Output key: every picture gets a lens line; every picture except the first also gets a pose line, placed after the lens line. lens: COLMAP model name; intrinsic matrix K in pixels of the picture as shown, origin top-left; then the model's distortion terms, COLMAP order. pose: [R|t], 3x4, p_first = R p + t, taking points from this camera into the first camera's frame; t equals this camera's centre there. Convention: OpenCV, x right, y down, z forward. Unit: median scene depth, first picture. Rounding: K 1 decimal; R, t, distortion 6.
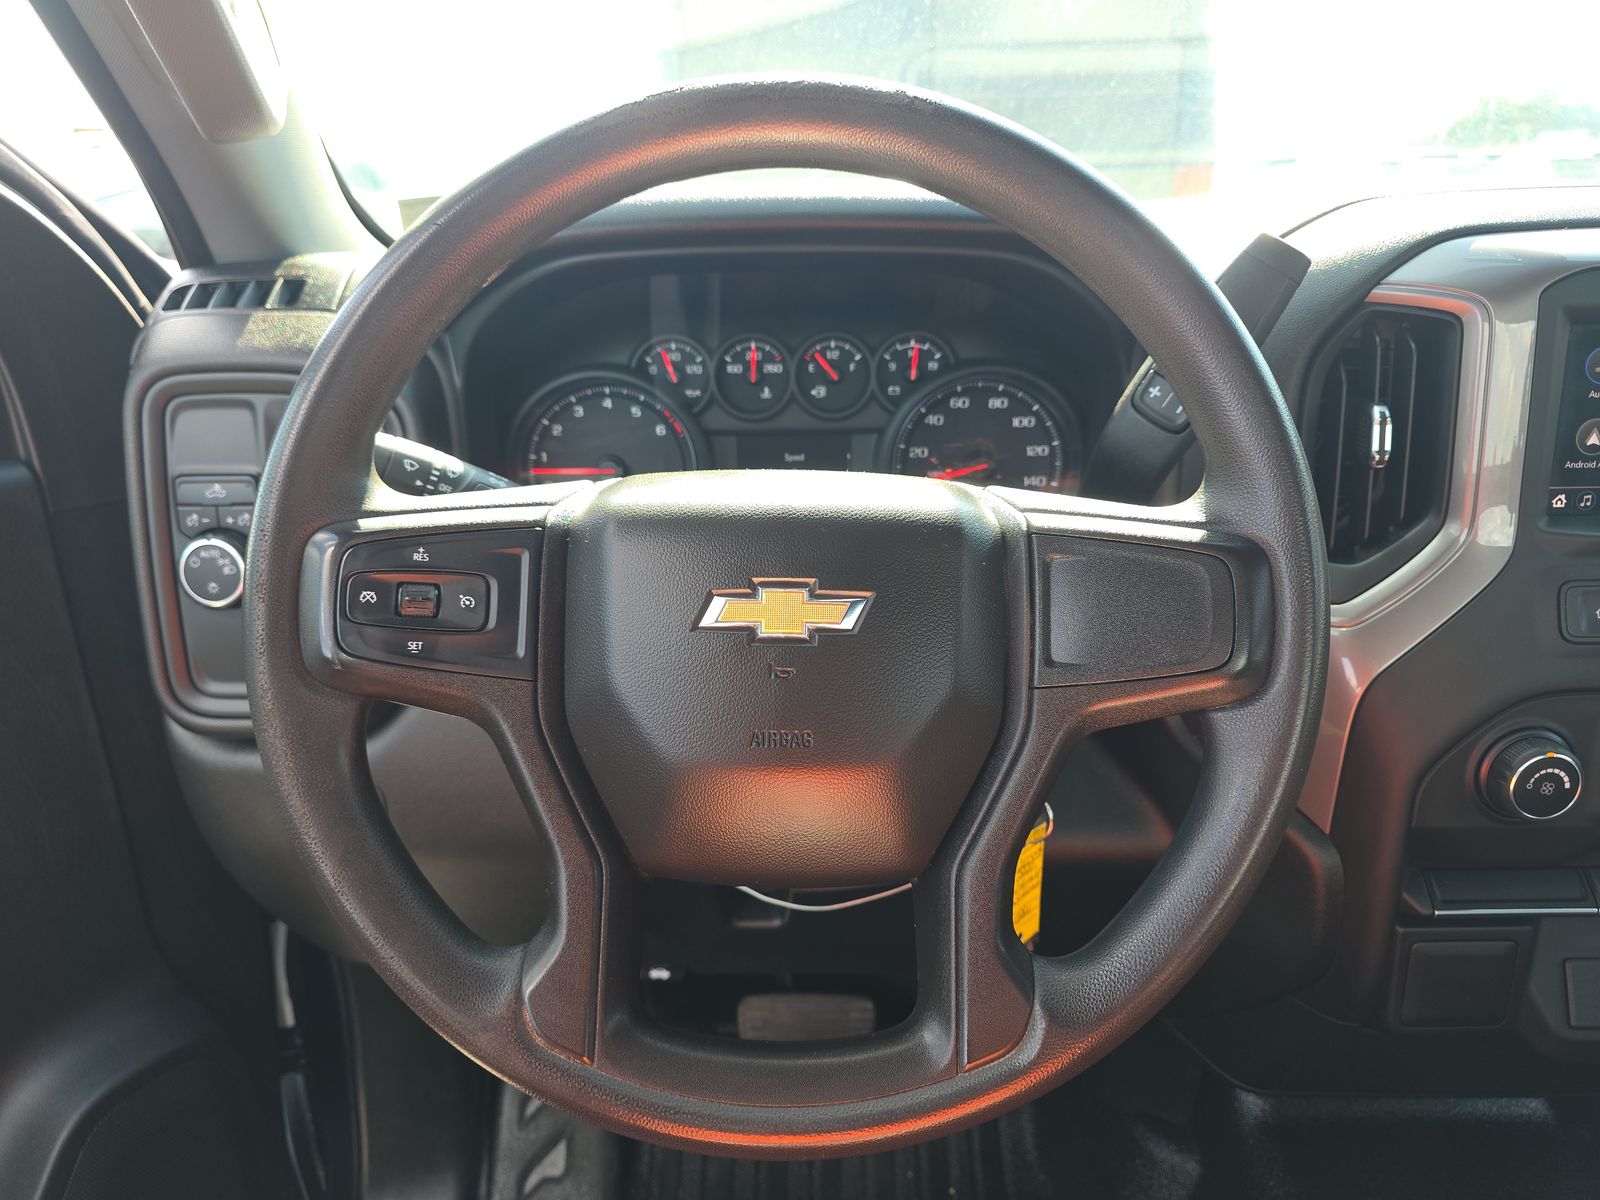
lens RADIAL K [[1062.1, 0, 797.0], [0, 1062.1, 598.1], [0, 0, 1]] dist [-0.019640, 0.001285]
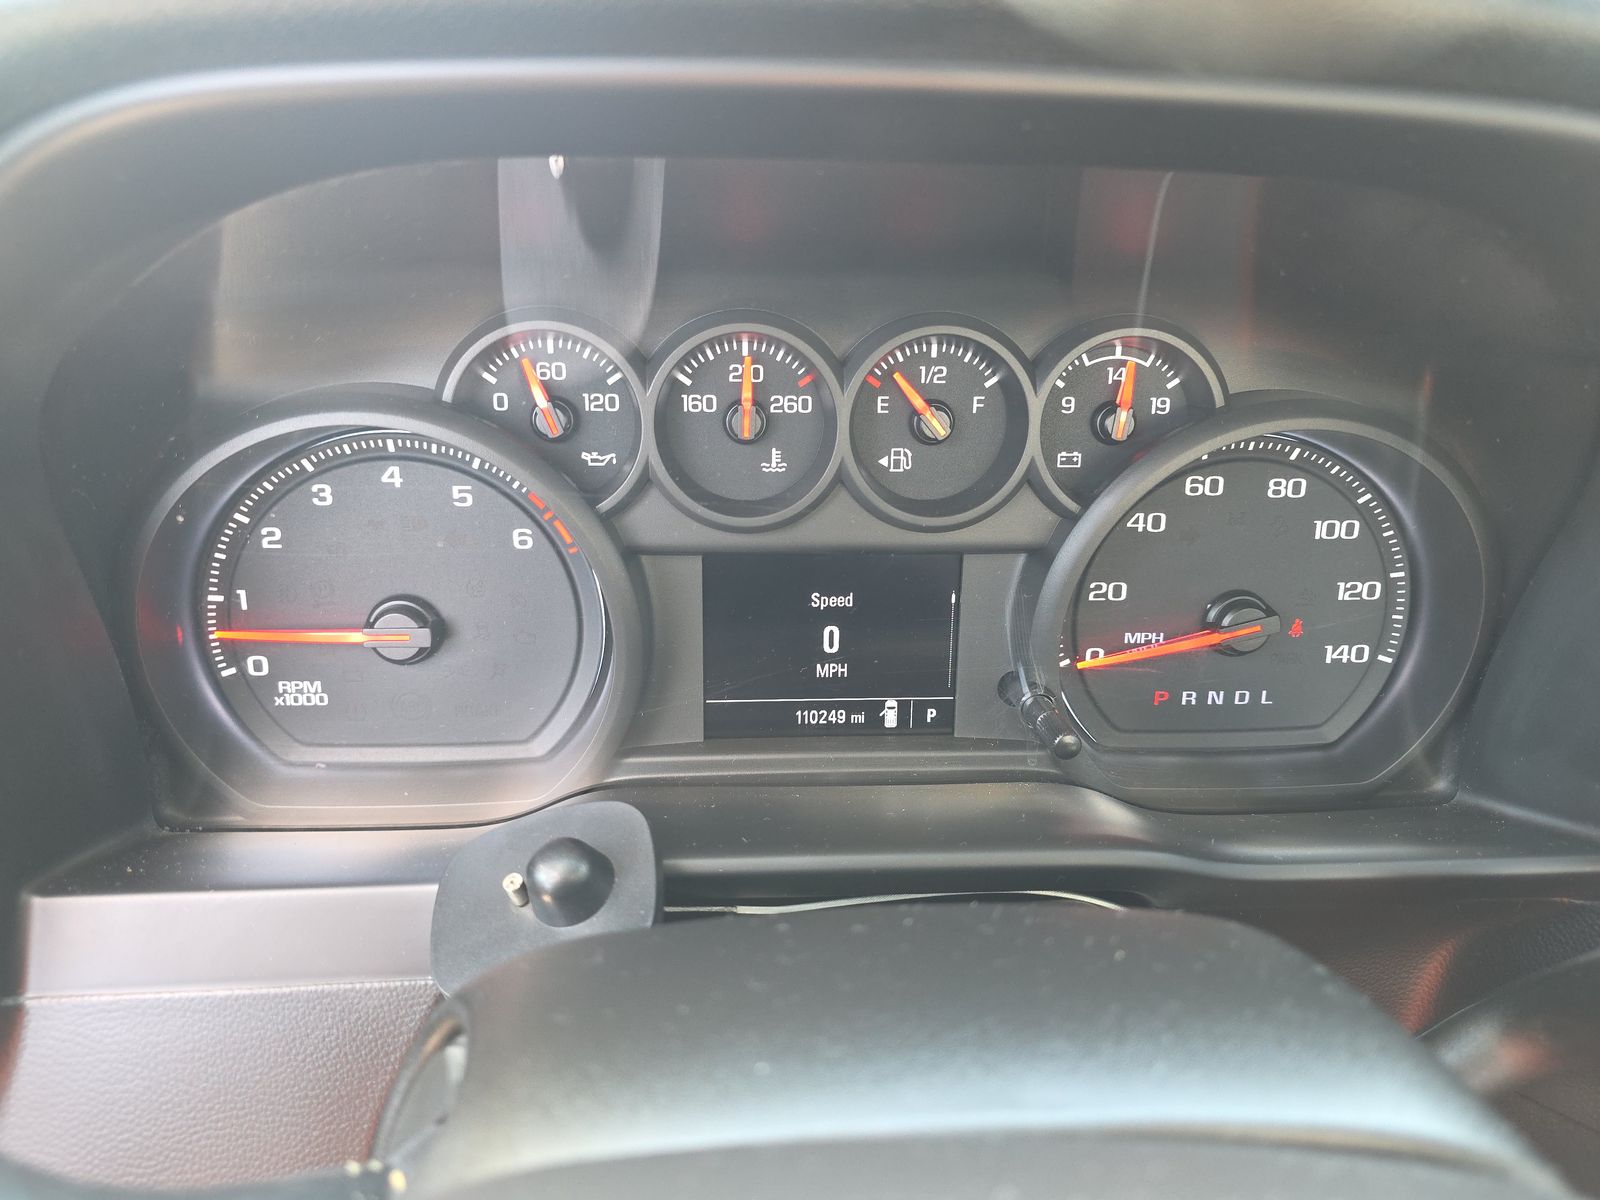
lens RADIAL K [[1062.1, 0, 803.0], [0, 1062.1, 600.8], [0, 0, 1]] dist [-0.019640, 0.001285]
pose [[0.992498, -0.009974, 0.121851, -0.070472], [0.002973, 0.998341, 0.057506, -0.162754], [-0.122222, -0.056712, 0.990881, 0.577239]]
